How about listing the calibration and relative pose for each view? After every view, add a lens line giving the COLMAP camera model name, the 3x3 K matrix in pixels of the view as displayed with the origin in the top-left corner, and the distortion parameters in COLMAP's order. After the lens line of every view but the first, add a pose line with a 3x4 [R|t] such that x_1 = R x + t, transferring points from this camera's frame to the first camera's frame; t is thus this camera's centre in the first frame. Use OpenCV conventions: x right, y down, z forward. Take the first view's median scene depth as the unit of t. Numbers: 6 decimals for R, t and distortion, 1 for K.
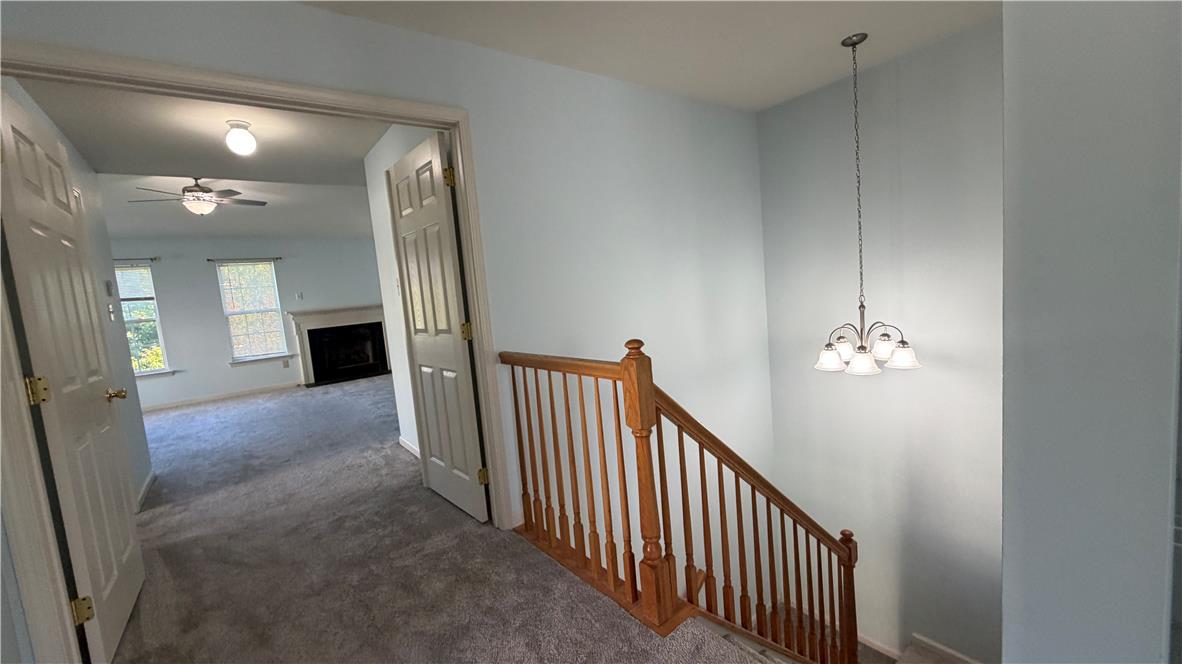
lens RADIAL K [[472.8, 0, 589.6], [0, 472.8, 331.4], [0, 0, 1]] dist [0.000174, -0.000135]
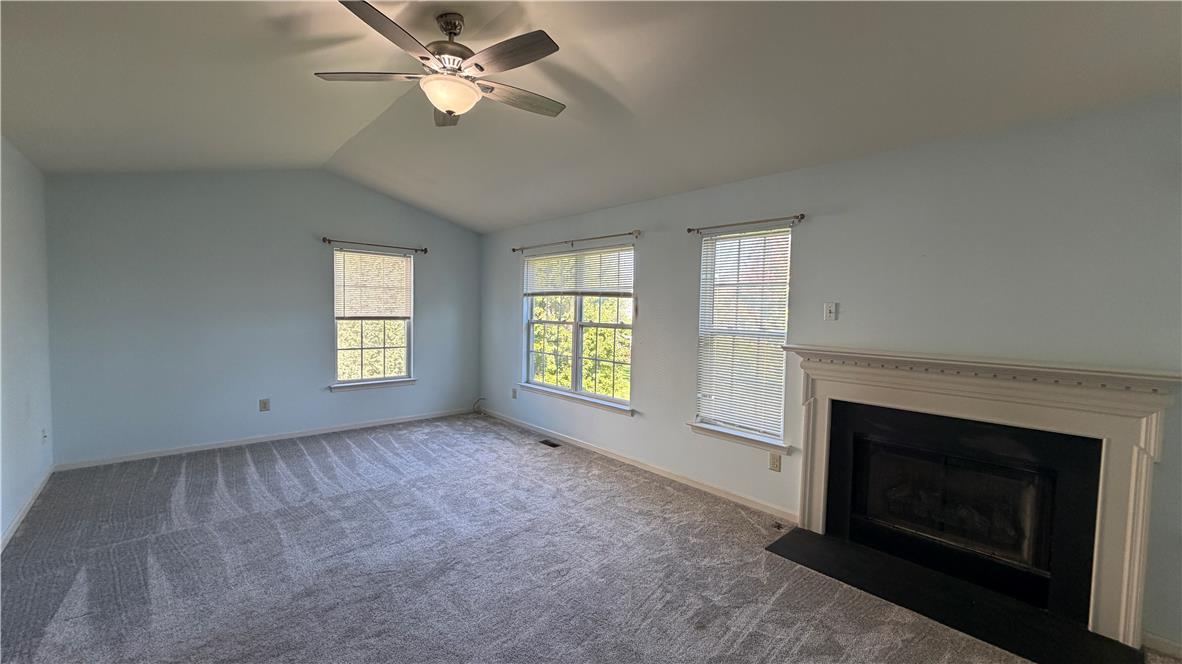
lens RADIAL K [[472.8, 0, 587.8], [0, 472.8, 334.8], [0, 0, 1]] dist [0.000174, -0.000135]
pose [[0.070795, 0.140226, -0.987585, -0.463447], [-0.132221, 0.982652, 0.130047, -0.155419], [0.988689, 0.121373, 0.088108, 1.496206]]
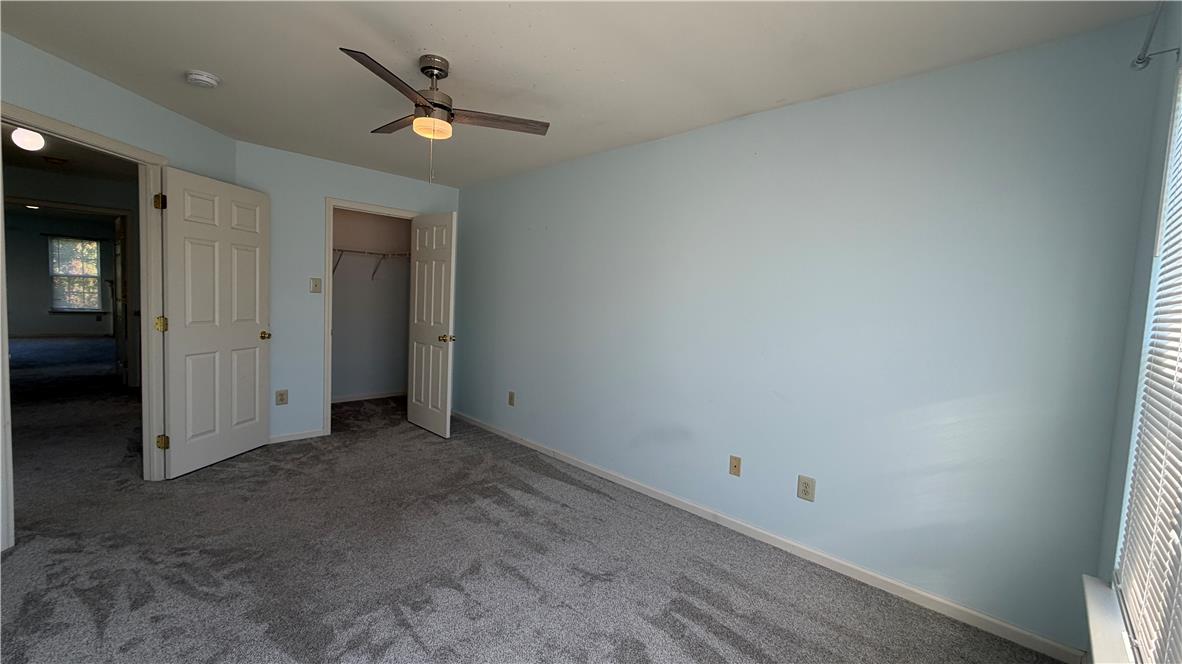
lens RADIAL K [[472.8, 0, 591.0], [0, 472.8, 333.4], [0, 0, 1]] dist [0.000174, -0.000135]
pose [[0.980959, 0.129306, 0.144910, 1.025167], [-0.125488, 0.991470, -0.035223, -0.030940], [-0.148228, 0.016368, 0.988818, -1.009655]]
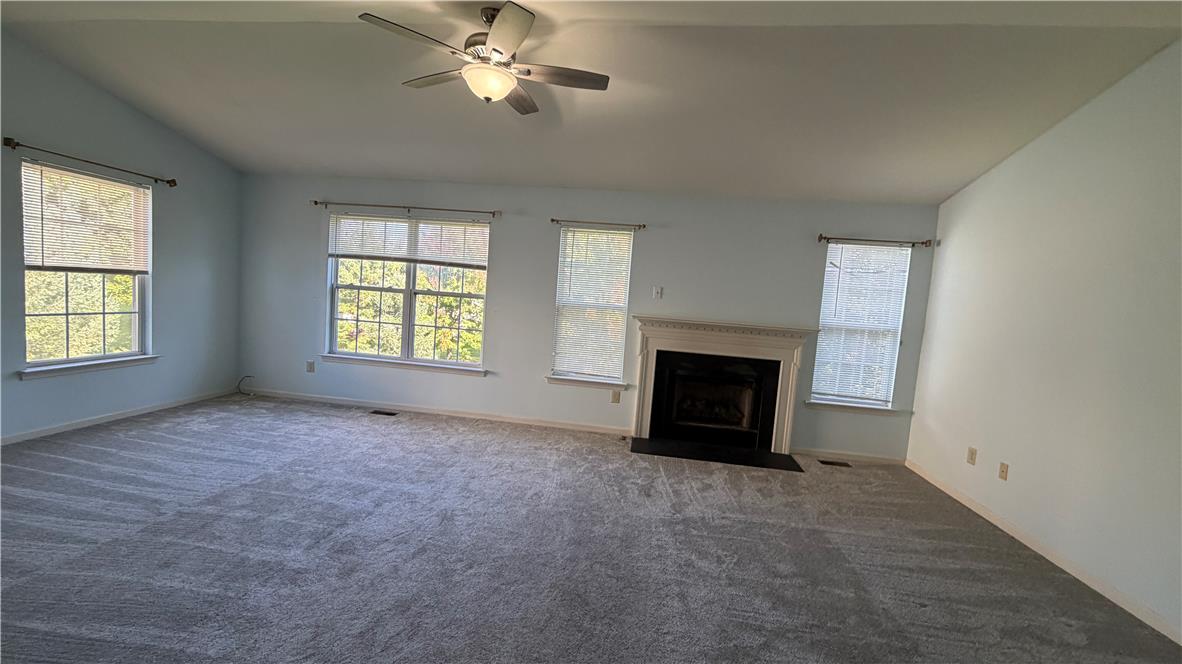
lens RADIAL K [[472.8, 0, 589.7], [0, 472.8, 334.5], [0, 0, 1]] dist [0.000174, -0.000135]
pose [[0.698791, 0.195711, -0.688032, -0.493833], [-0.208020, 0.975874, 0.066315, -0.086133], [0.684411, 0.096784, 0.722644, 1.002827]]
